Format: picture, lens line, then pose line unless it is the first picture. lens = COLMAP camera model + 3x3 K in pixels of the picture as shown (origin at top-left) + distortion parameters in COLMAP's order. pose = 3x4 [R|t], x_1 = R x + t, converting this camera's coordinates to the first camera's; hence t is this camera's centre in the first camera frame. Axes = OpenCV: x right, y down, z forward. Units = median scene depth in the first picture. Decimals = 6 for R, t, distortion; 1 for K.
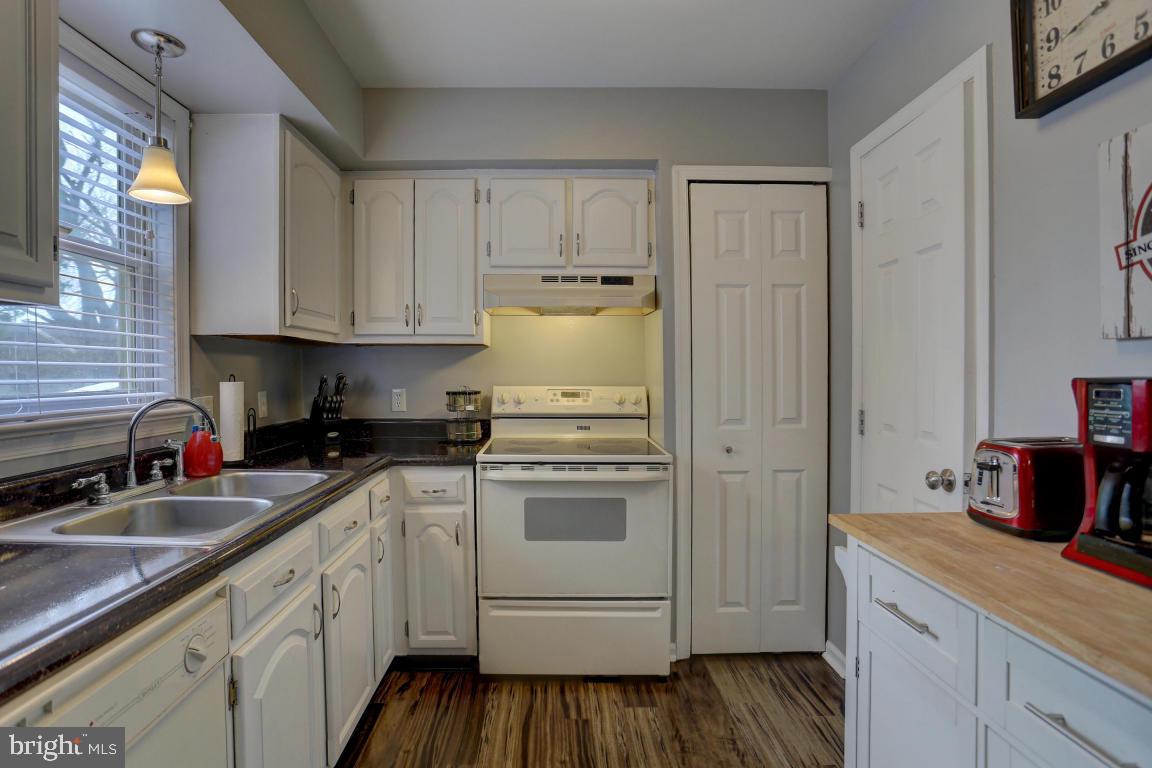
lens RADIAL K [[620.6, 0, 559.1], [0, 620.6, 388.6], [0, 0, 1]] dist [-0.078580, 0.040135]
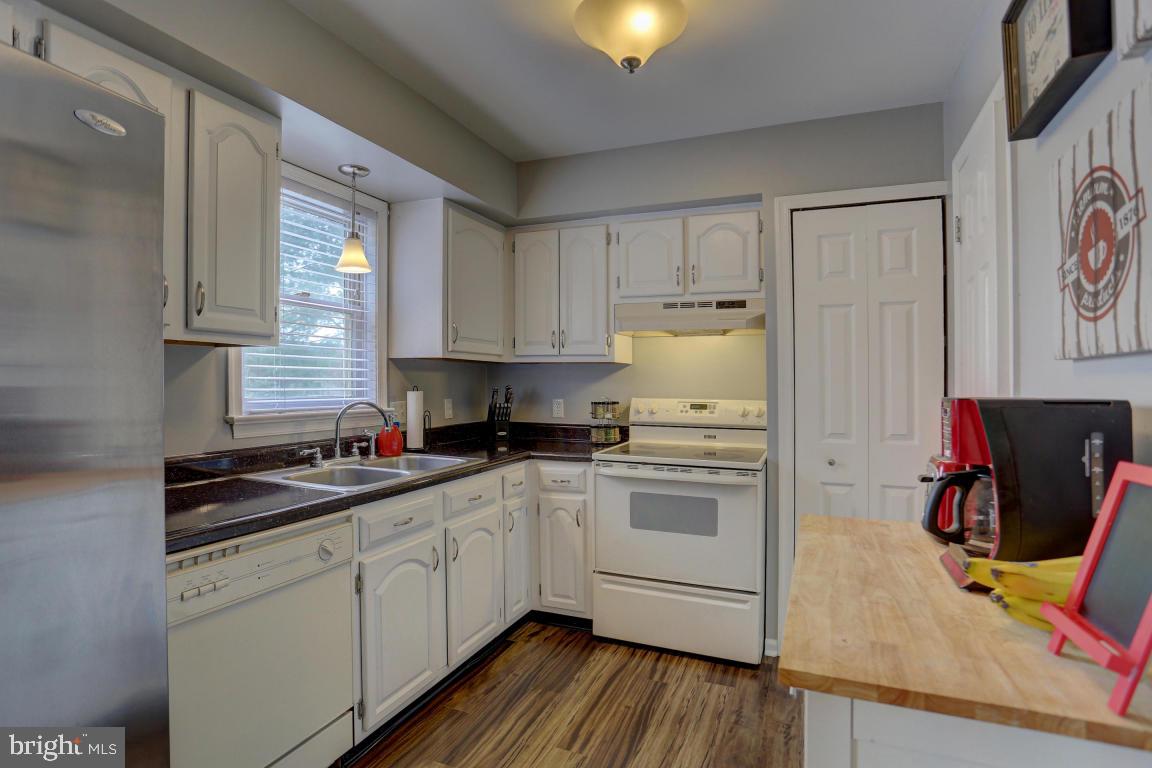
lens RADIAL K [[604.6, 0, 560.2], [0, 604.6, 400.8], [0, 0, 1]] dist [-0.071410, 0.000631]
pose [[0.916354, 0.018539, -0.399940, 0.278529], [-0.018537, 0.999821, 0.003873, -0.000934], [0.399940, 0.003865, 0.916533, -0.119335]]
